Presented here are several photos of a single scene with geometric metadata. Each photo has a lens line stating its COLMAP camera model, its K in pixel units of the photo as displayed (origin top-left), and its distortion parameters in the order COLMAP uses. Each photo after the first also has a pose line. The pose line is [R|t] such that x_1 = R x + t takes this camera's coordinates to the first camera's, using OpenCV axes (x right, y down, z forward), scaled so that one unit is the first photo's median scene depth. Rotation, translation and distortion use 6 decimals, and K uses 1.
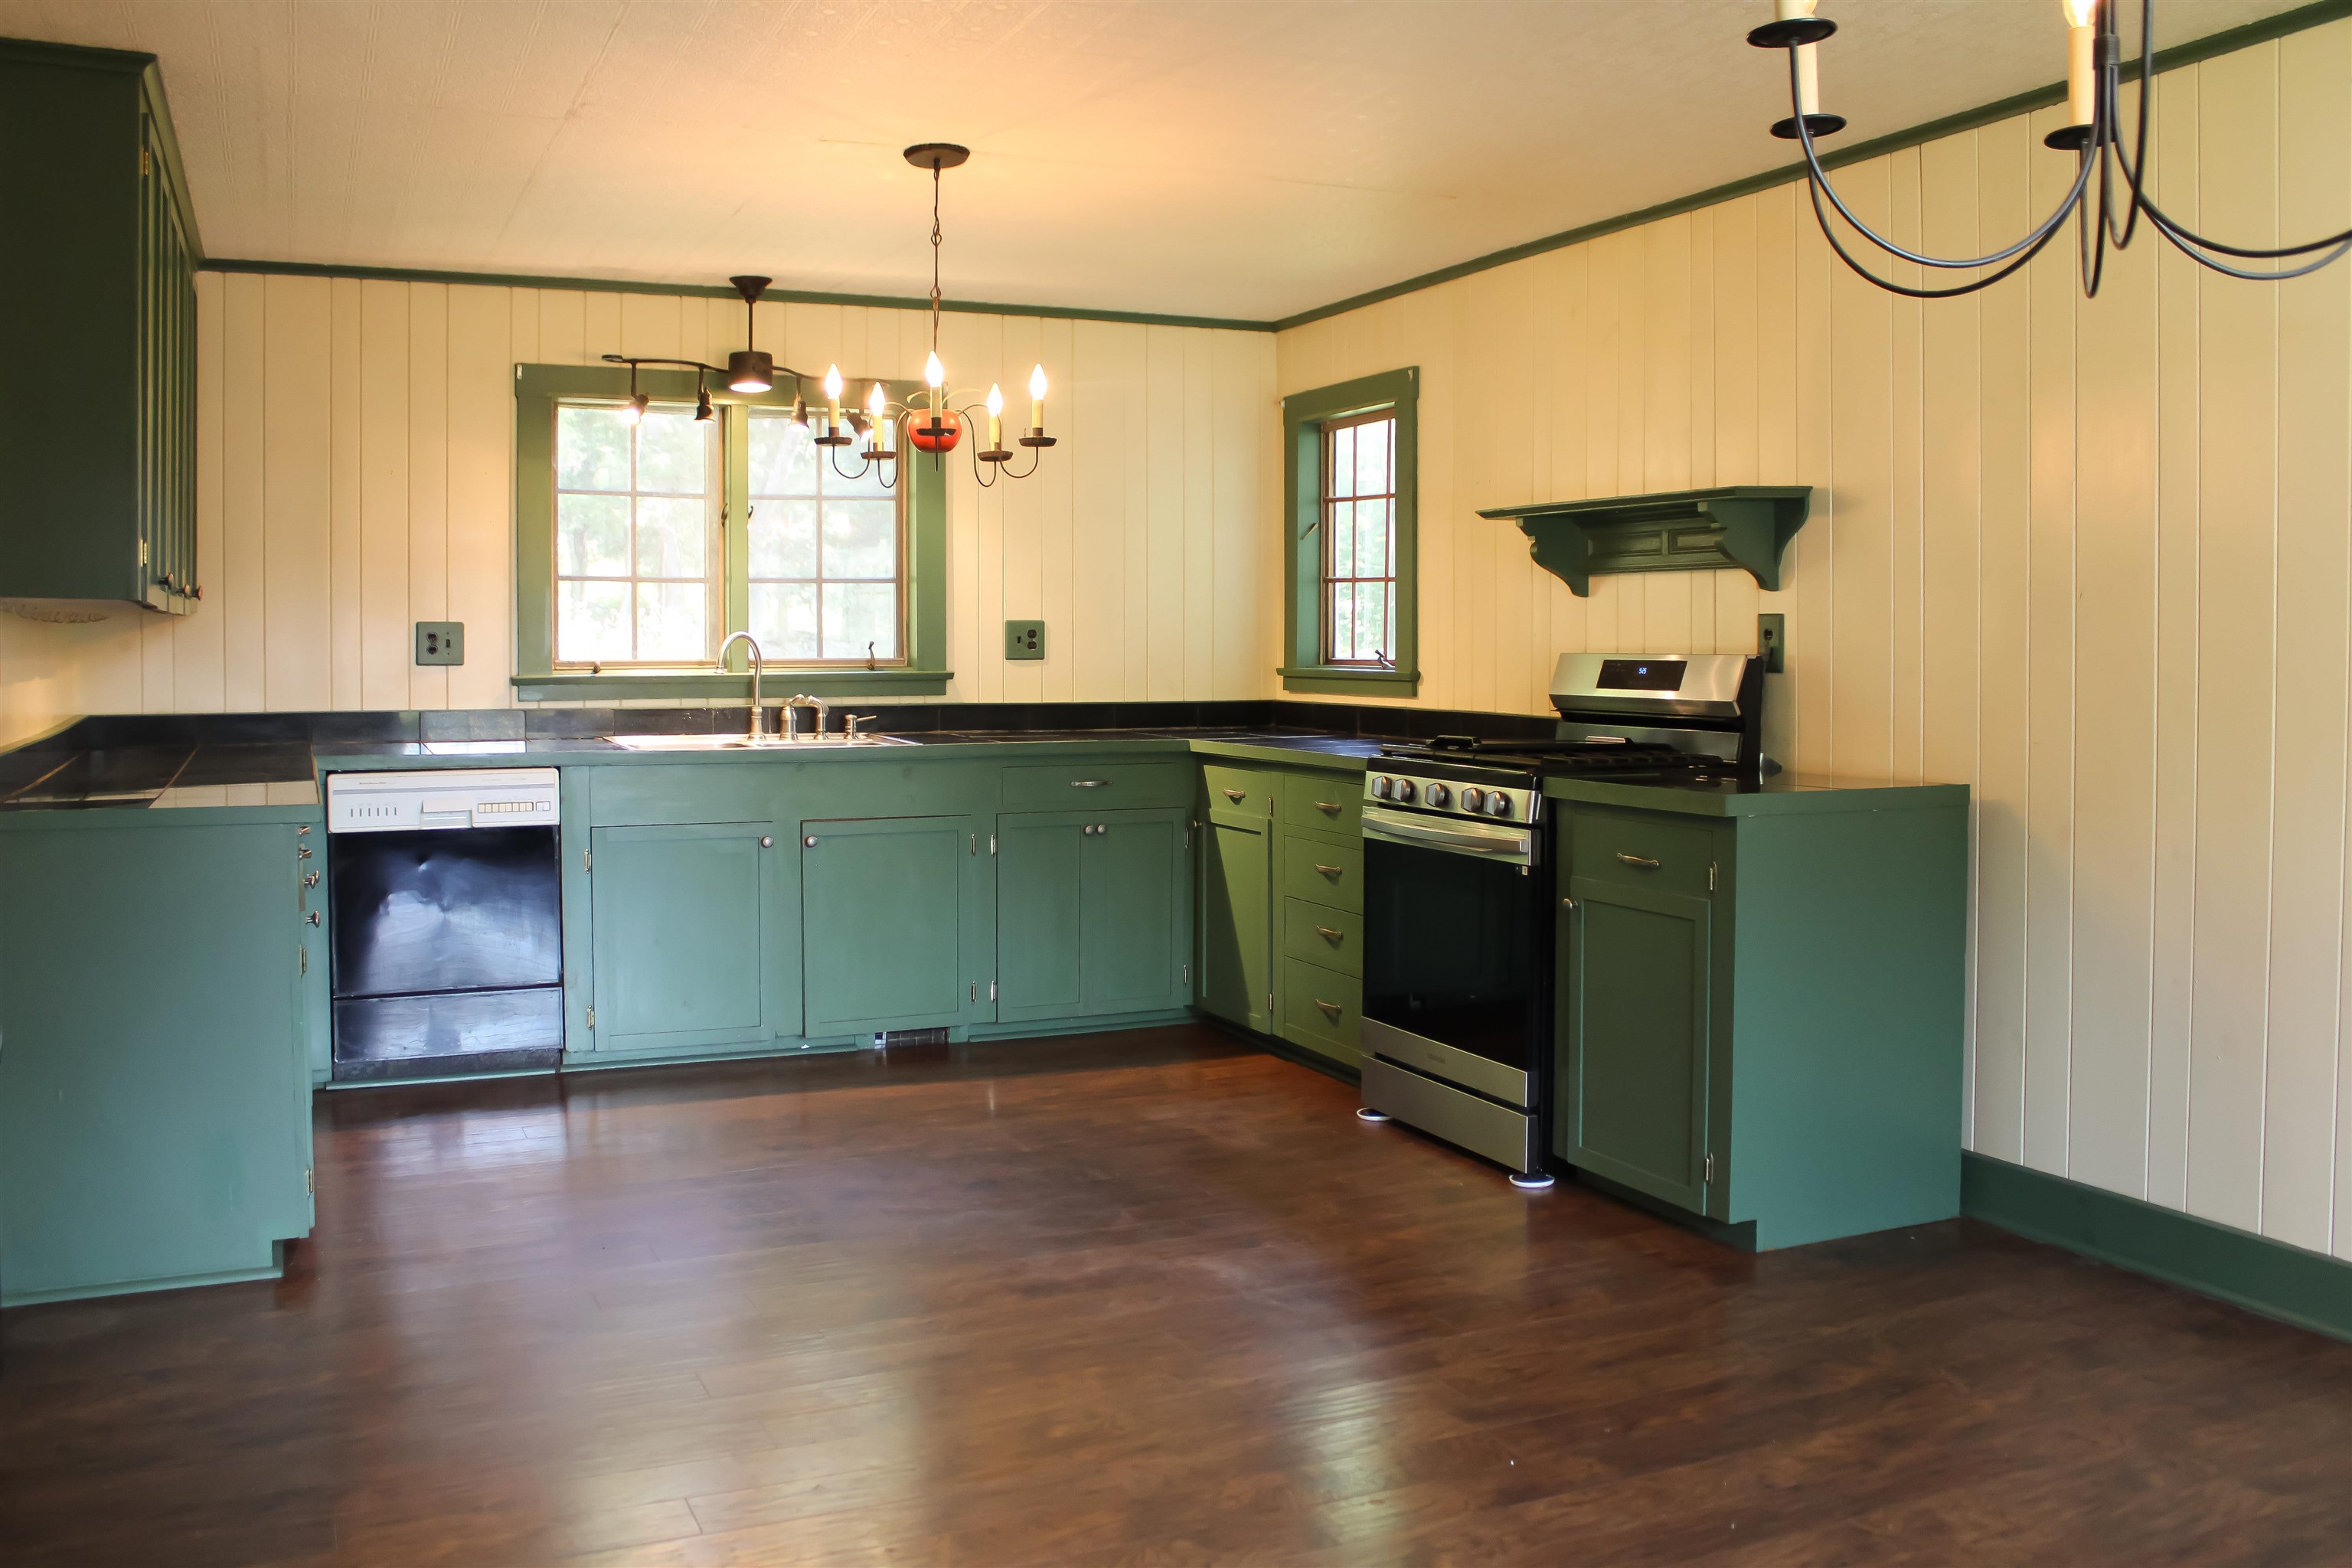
lens RADIAL K [[1974.1, 0, 1142.4], [0, 1974.1, 754.9], [0, 0, 1]] dist [-0.140095, 0.106413]
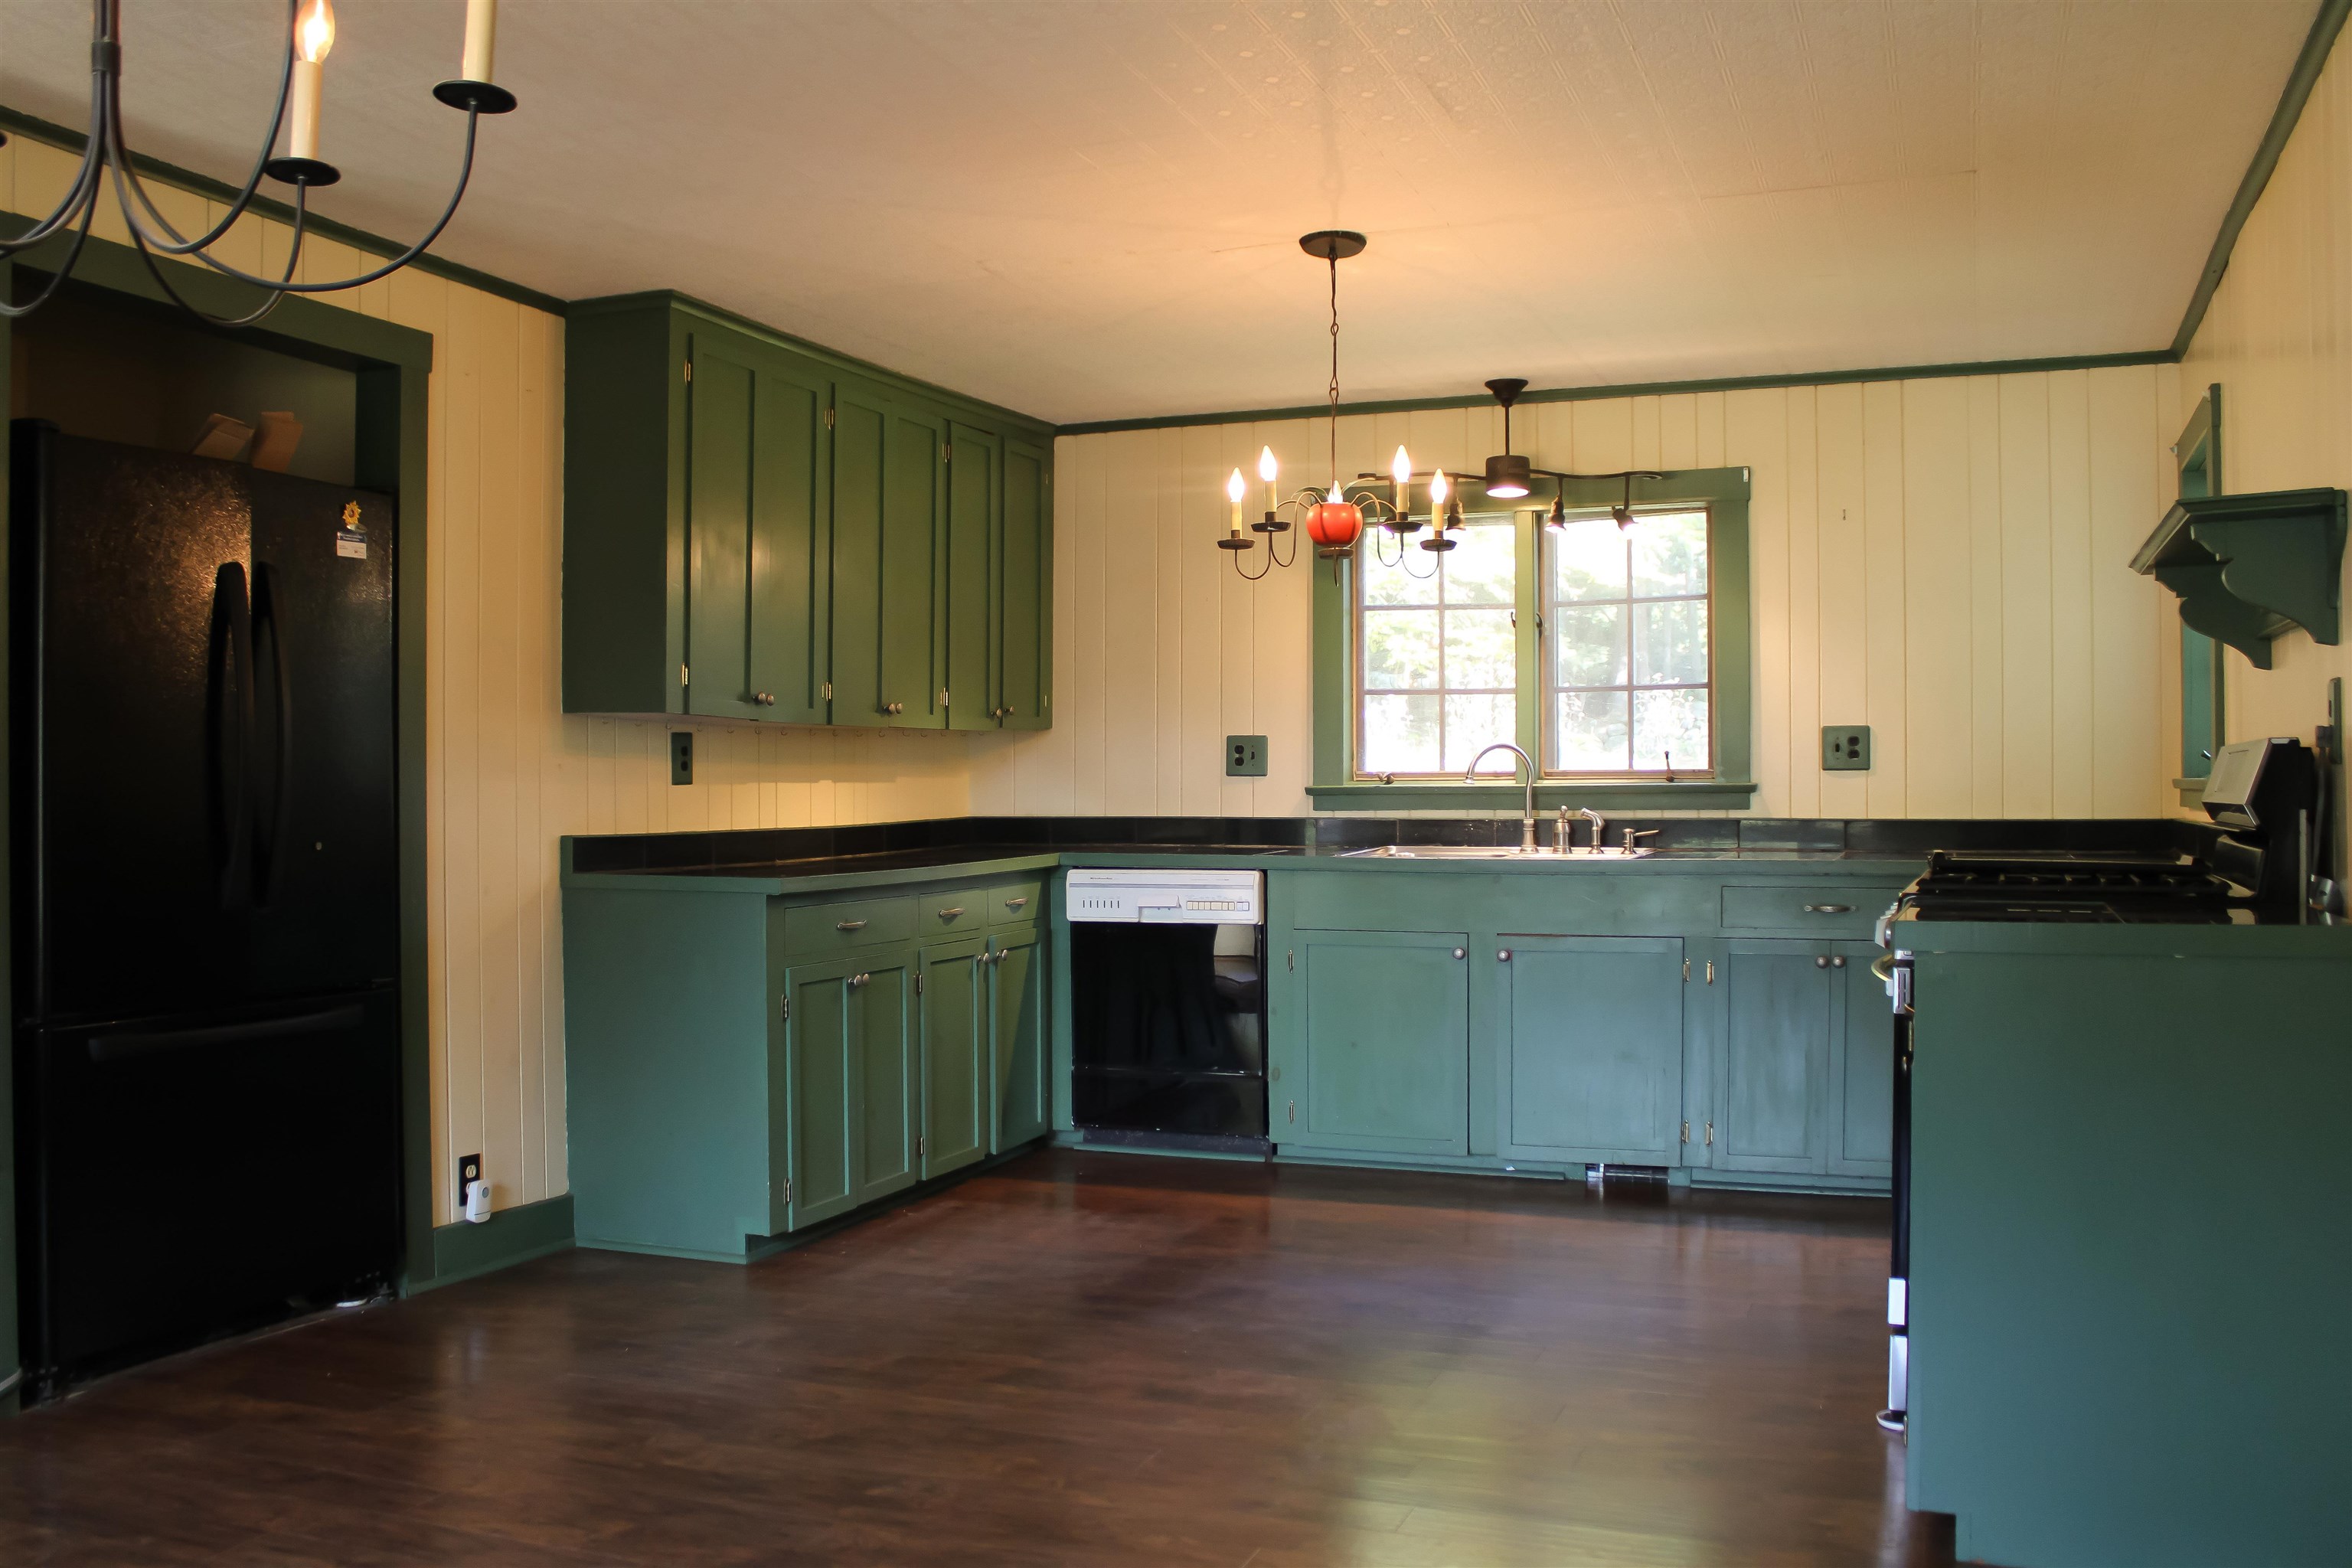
lens RADIAL K [[2025.7, 0, 1175.4], [0, 2025.7, 822.9], [0, 0, 1]] dist [-0.140247, 0.013061]
pose [[0.710418, 0.008521, -0.703728, 0.386566], [-0.034670, 0.999136, -0.022902, 0.006794], [0.702926, 0.040668, 0.710100, 0.168101]]
